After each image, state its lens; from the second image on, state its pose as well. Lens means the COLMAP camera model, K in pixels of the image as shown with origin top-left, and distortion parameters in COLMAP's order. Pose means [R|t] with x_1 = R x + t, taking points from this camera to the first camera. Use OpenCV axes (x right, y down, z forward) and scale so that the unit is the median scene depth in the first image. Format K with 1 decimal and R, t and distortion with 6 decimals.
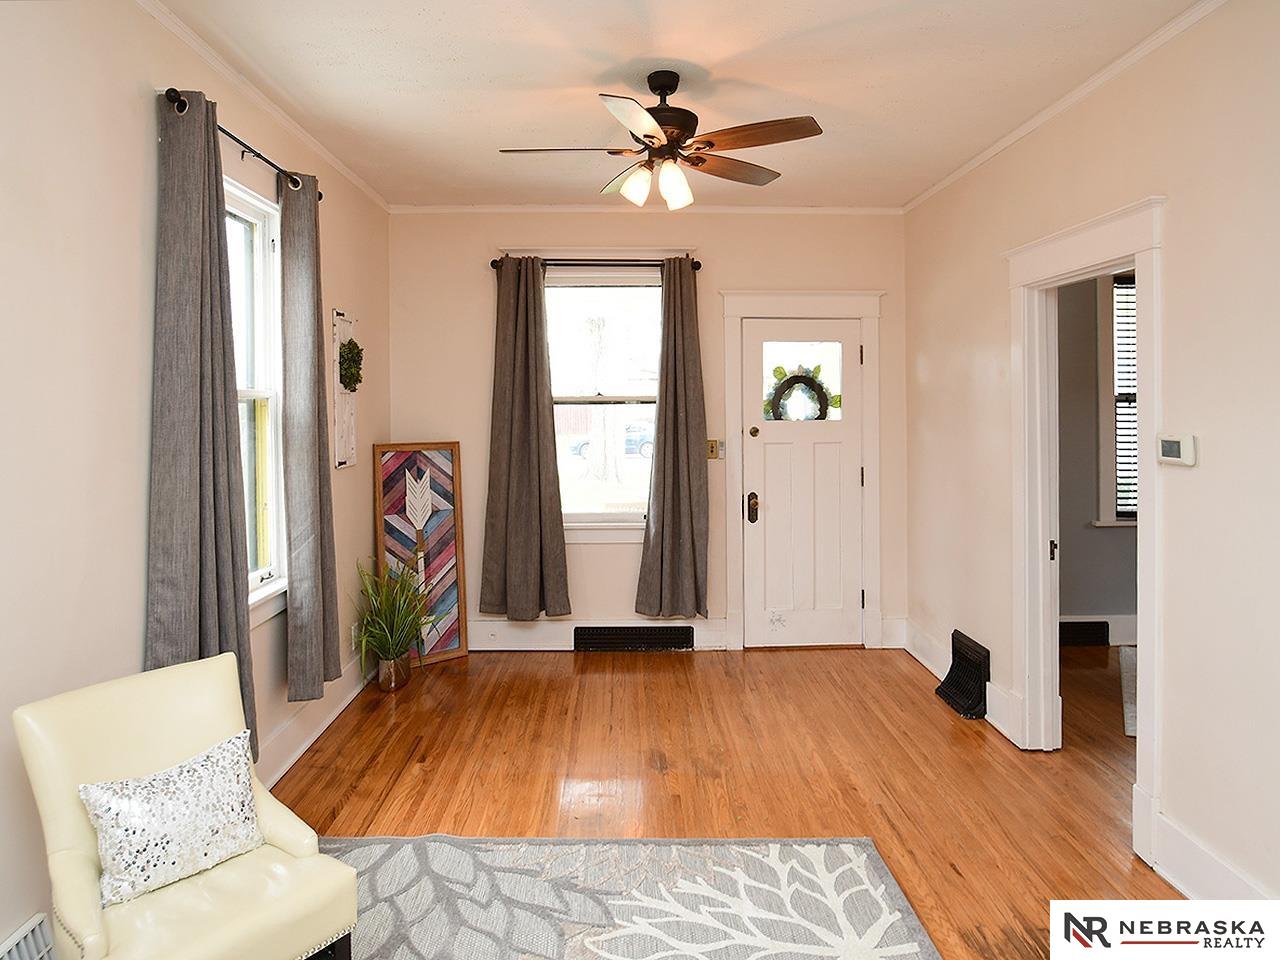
lens RADIAL K [[785.4, 0, 637.6], [0, 785.4, 454.9], [0, 0, 1]] dist [-0.020444, 0.001841]
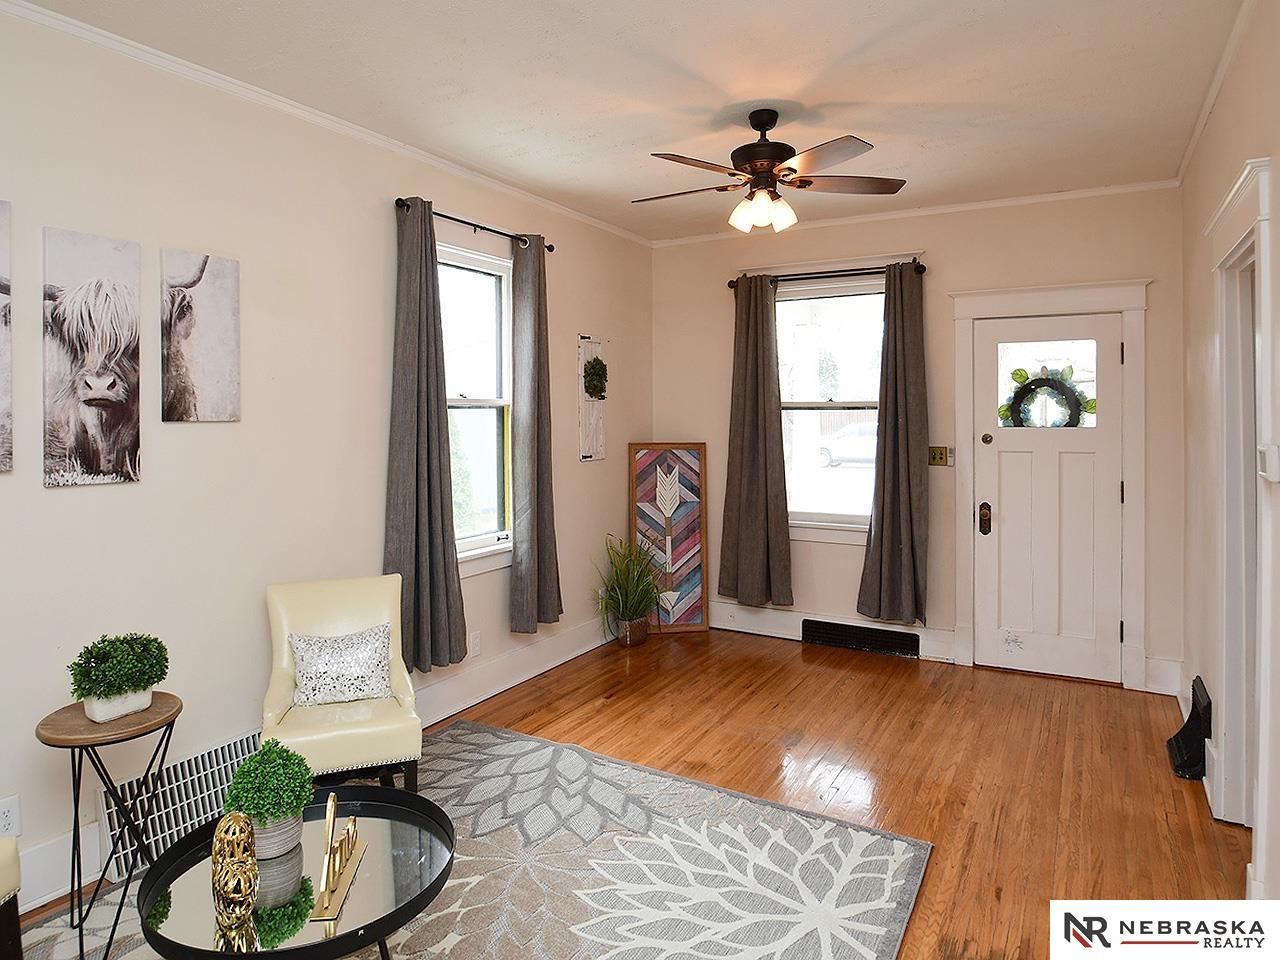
lens RADIAL K [[785.4, 0, 640.5], [0, 785.4, 476.7], [0, 0, 1]] dist [-0.020444, 0.001841]
pose [[0.856923, 0.042795, -0.513664, 0.305009], [-0.032191, 0.999045, 0.029530, 0.002192], [0.514438, -0.008769, 0.857483, -0.029161]]
